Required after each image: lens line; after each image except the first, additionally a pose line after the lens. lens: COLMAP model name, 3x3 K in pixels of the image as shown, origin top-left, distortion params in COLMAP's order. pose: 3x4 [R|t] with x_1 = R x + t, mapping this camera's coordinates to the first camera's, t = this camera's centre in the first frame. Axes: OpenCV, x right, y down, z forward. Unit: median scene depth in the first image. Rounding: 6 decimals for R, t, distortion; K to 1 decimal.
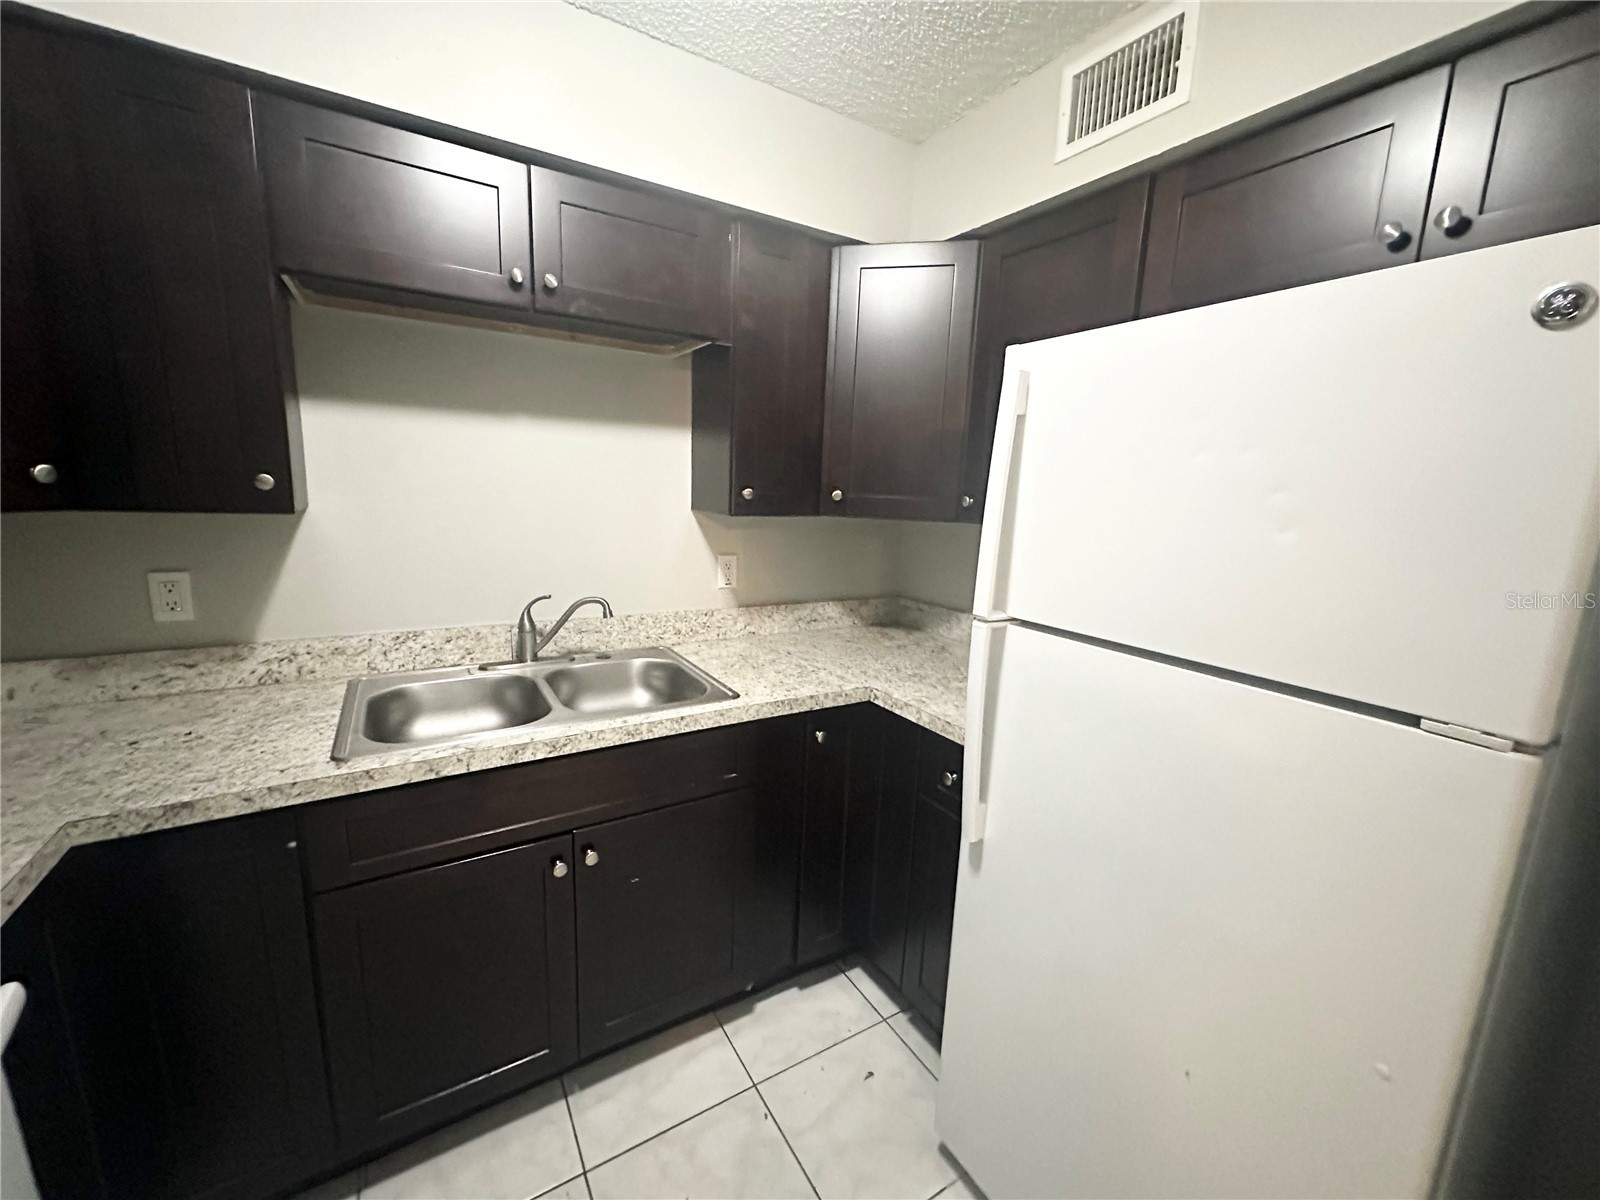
lens RADIAL K [[635.7, 0, 800.0], [0, 635.7, 600.0], [0, 0, 1]] dist [-0.002849, 0.000626]
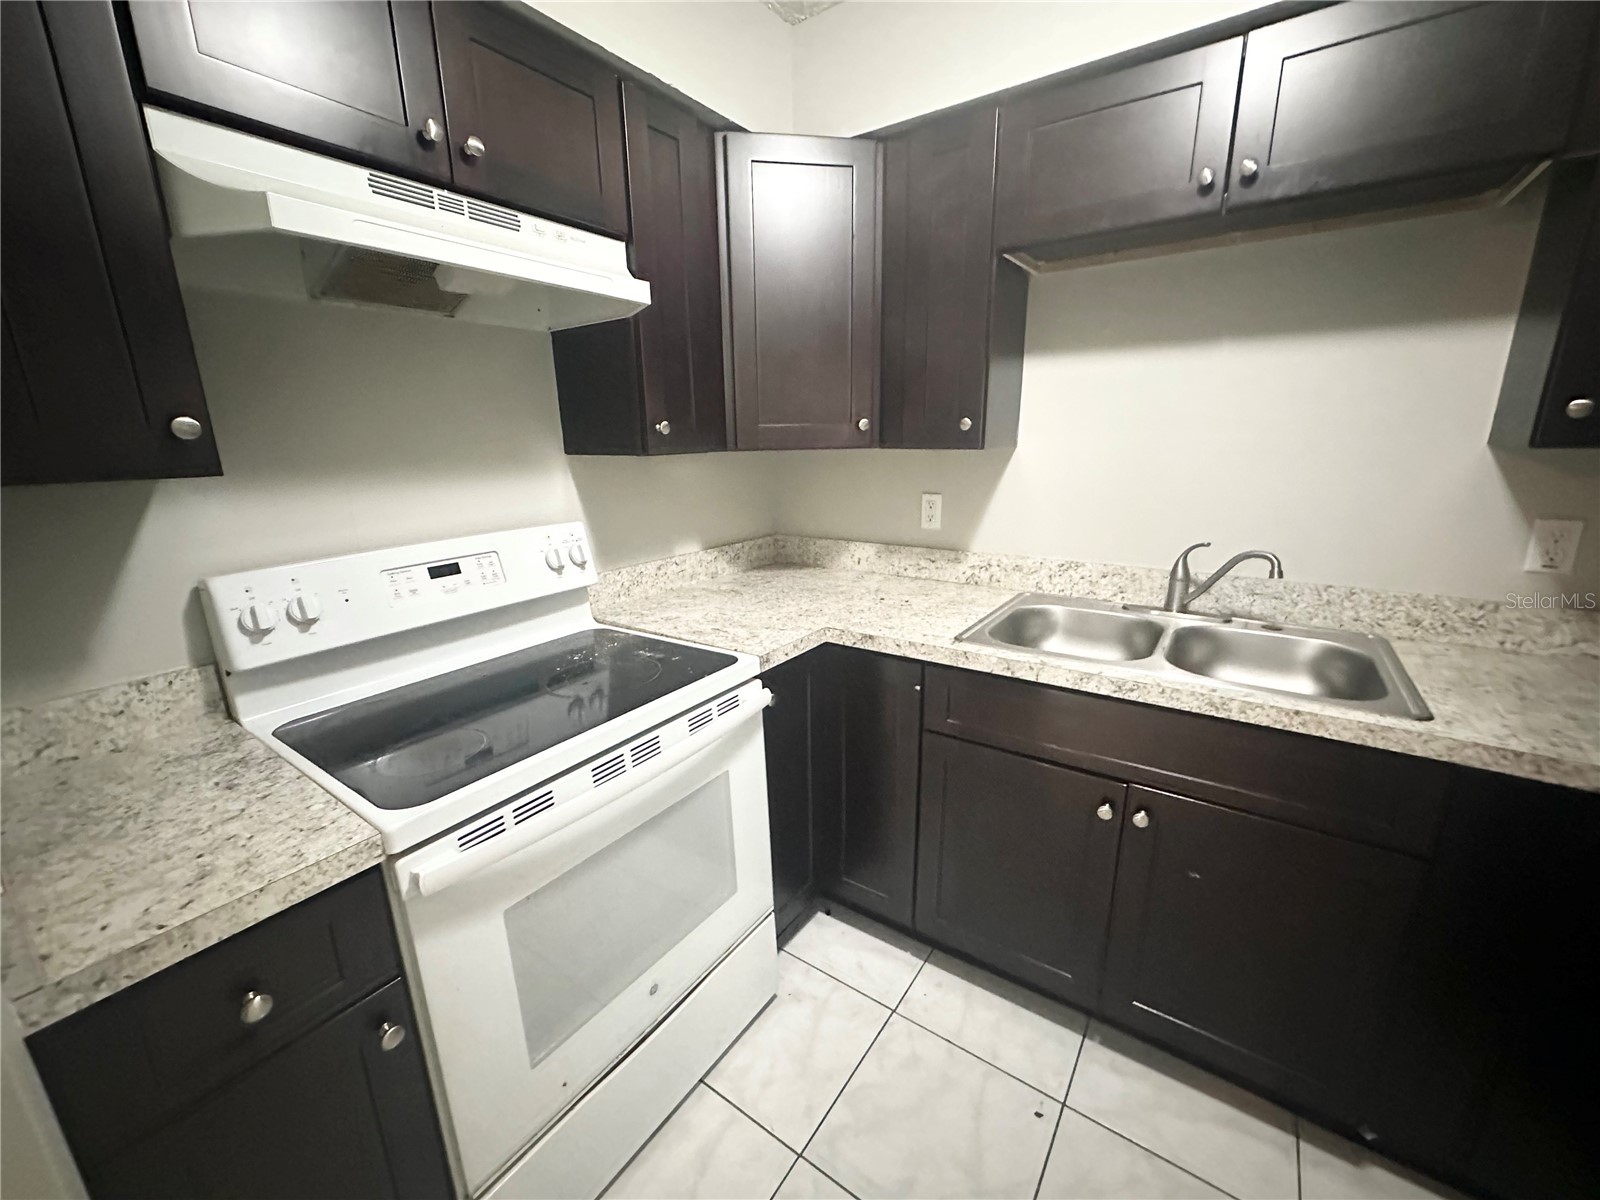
lens RADIAL K [[635.7, 0, 800.0], [0, 635.7, 600.0], [0, 0, 1]] dist [-0.002849, 0.000626]
pose [[0.398161, 0.185743, -0.898314, 0.221097], [-0.135614, 0.980444, 0.142616, 0.024835], [0.907236, 0.065039, 0.415564, 0.128607]]
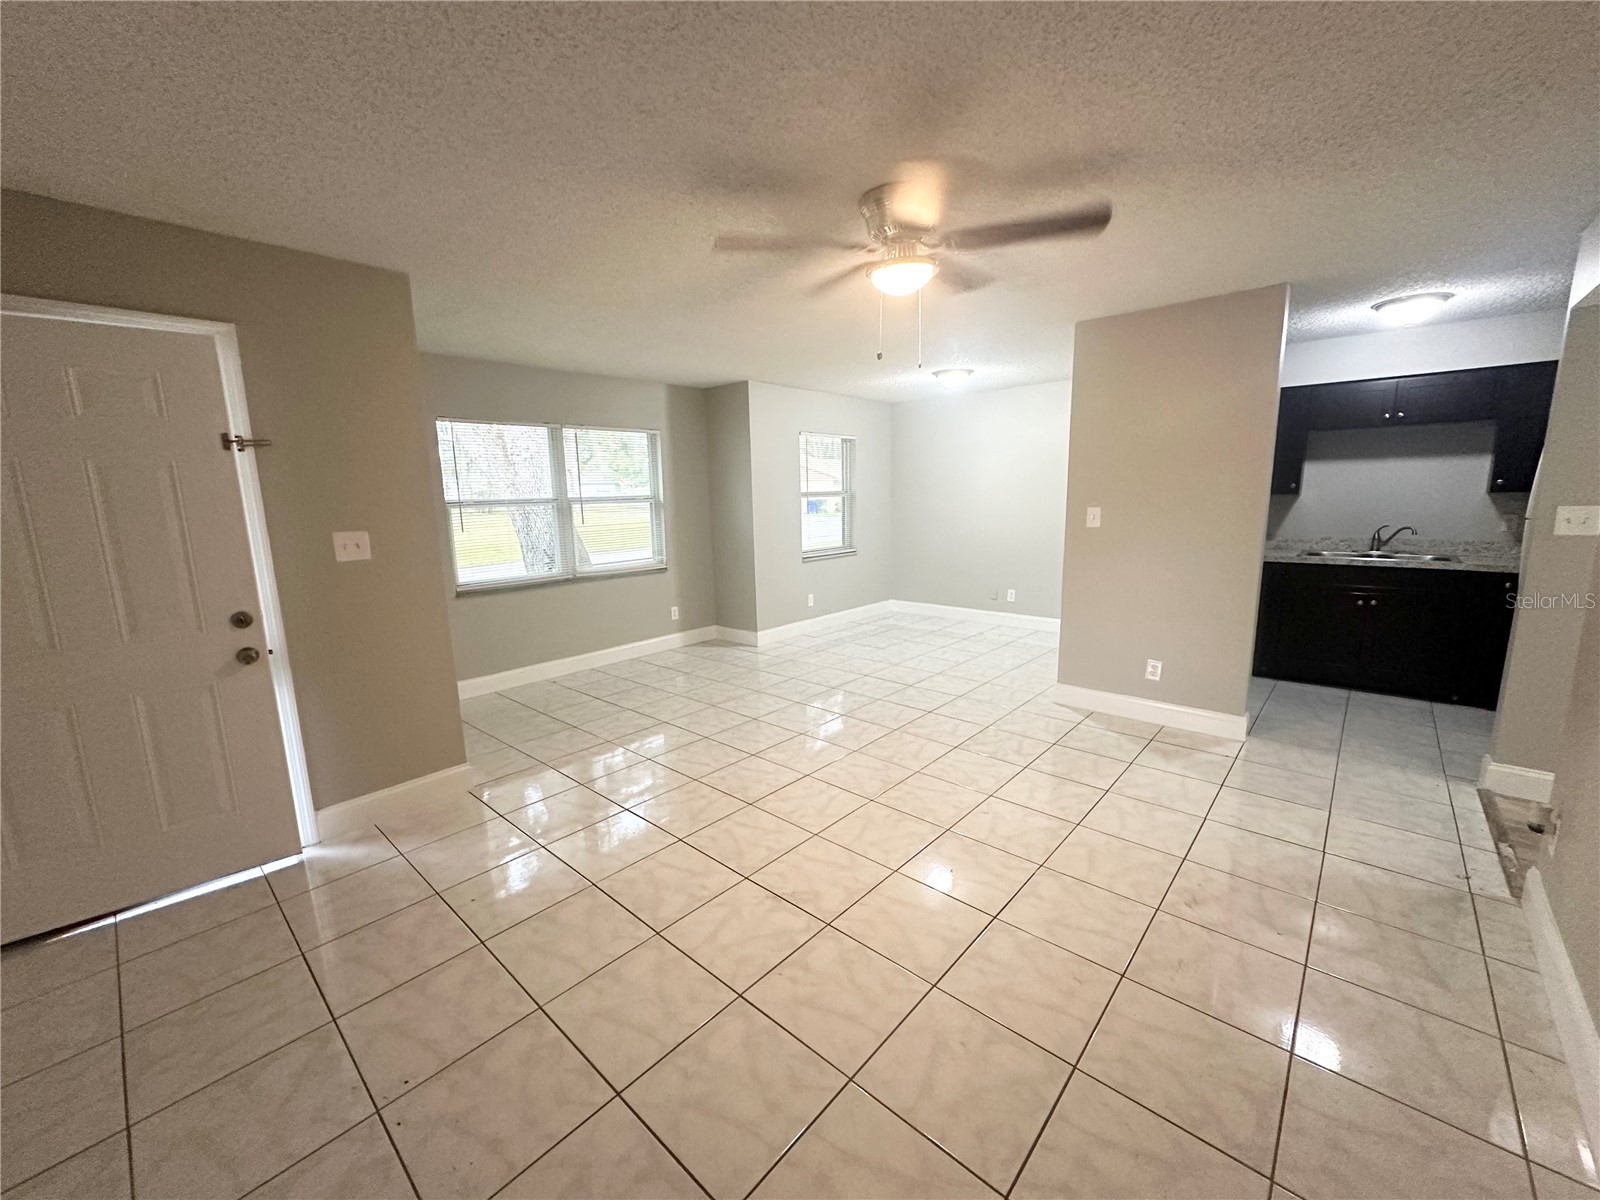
lens RADIAL K [[635.7, 0, 800.0], [0, 635.7, 600.0], [0, 0, 1]] dist [-0.002849, 0.000626]
pose [[0.282170, 0.119909, -0.951841, 1.647067], [-0.140522, 0.986623, 0.082633, 0.477688], [0.949017, 0.110438, 0.295245, -2.318276]]
